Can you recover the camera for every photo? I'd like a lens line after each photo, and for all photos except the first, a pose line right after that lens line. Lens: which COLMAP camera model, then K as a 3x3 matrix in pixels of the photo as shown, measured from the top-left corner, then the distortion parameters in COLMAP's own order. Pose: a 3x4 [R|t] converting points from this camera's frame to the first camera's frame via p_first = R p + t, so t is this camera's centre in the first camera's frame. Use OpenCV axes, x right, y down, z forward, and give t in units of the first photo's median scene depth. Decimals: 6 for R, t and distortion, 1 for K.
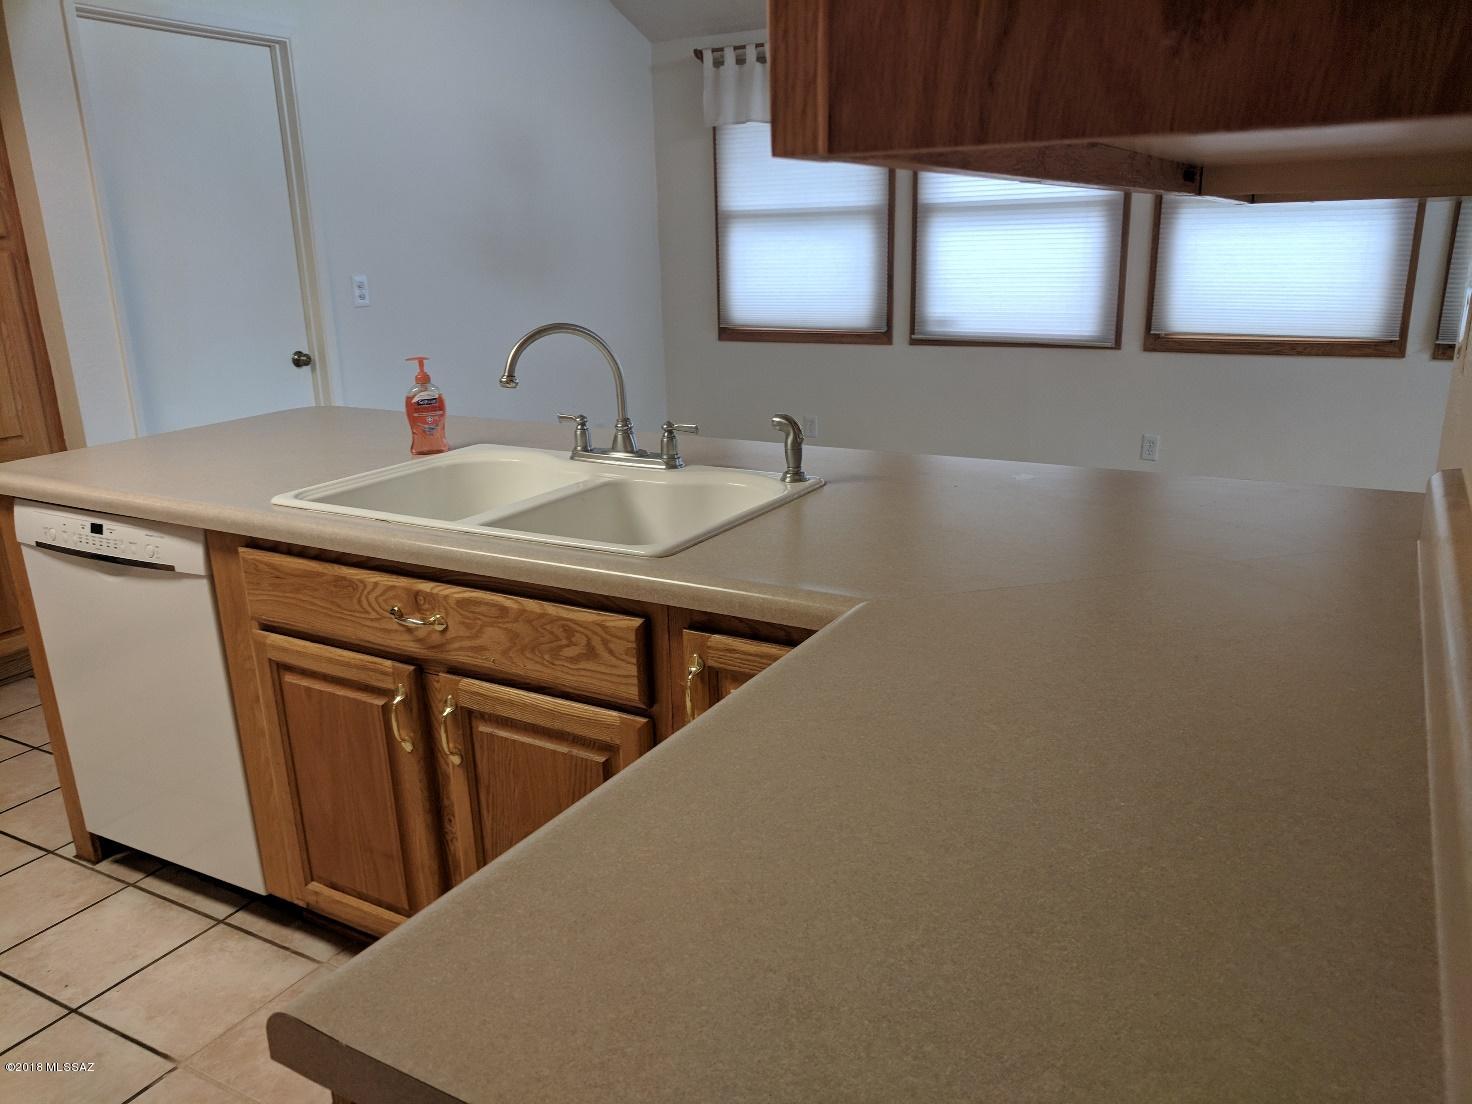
lens RADIAL K [[1103.9, 0, 743.6], [0, 1103.9, 569.9], [0, 0, 1]] dist [-0.010576, 0.015740]
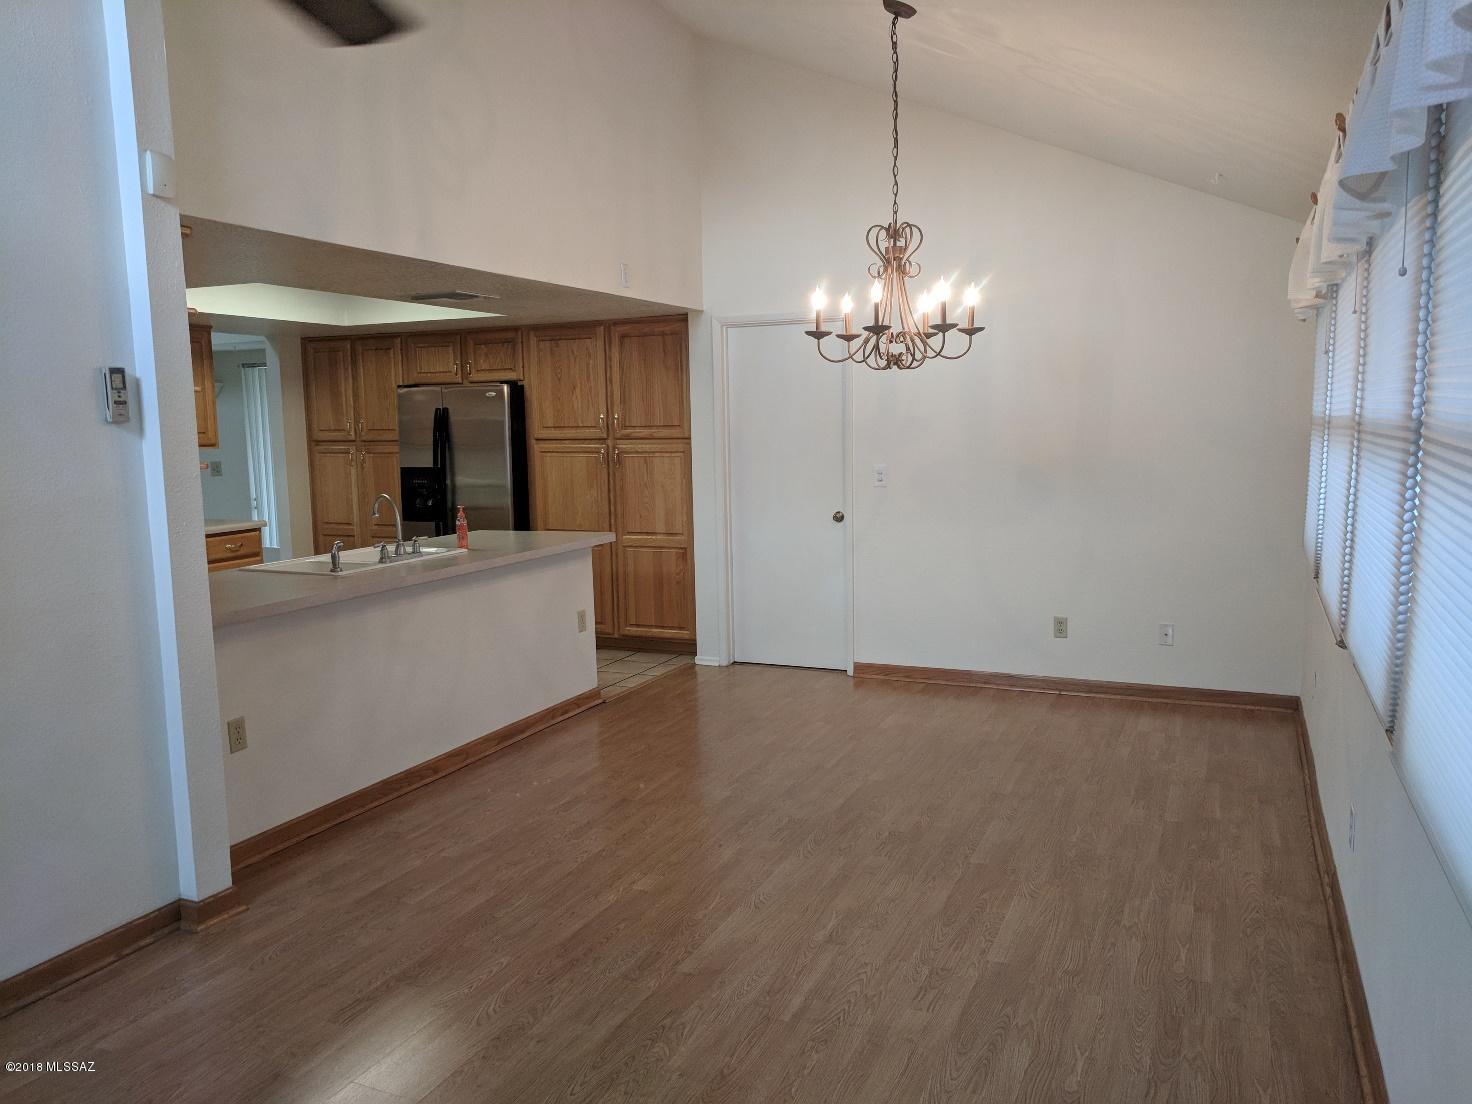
lens RADIAL K [[1103.9, 0, 741.7], [0, 1103.9, 561.5], [0, 0, 1]] dist [-0.010576, 0.015740]
pose [[0.094315, 0.144963, -0.984932, 2.648781], [-0.275159, 0.954598, 0.114149, -0.668268], [0.956761, 0.260247, 0.129921, 1.756578]]
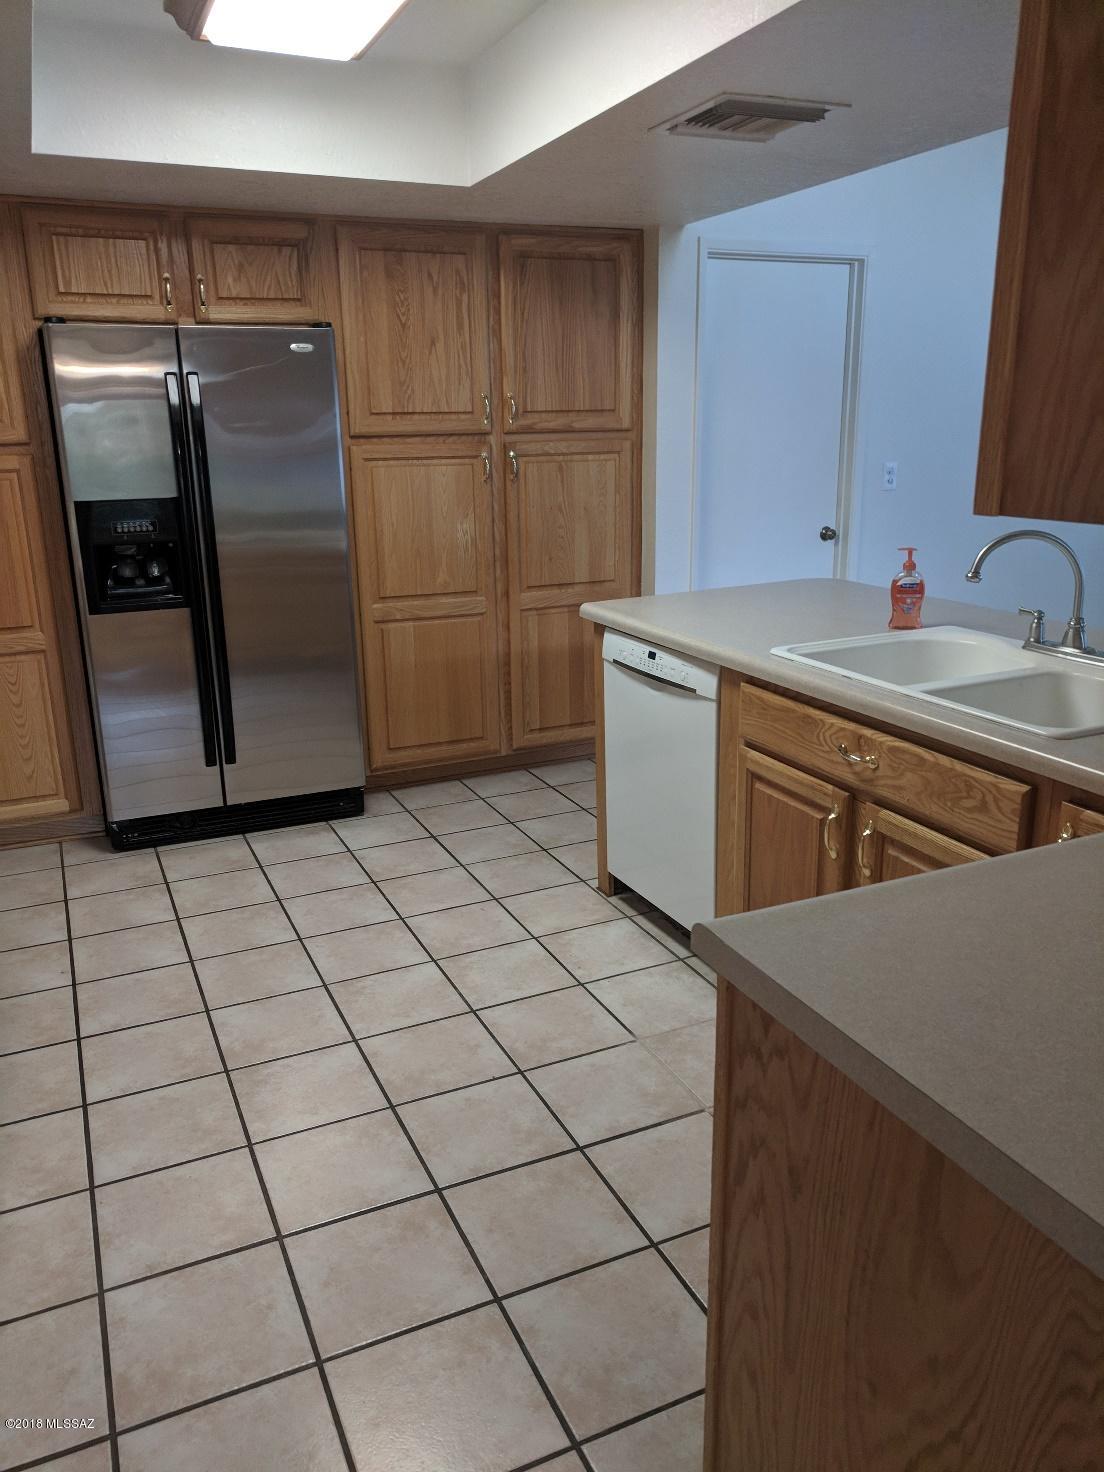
lens RADIAL K [[1103.9, 0, 553.6], [0, 1103.9, 731.6], [0, 0, 1]] dist [-0.010576, 0.015740]
pose [[0.807051, 0.166655, -0.566476, 0.114625], [-0.169388, 0.984367, 0.048271, 0.011280], [0.565664, 0.056997, 0.822664, -0.206343]]
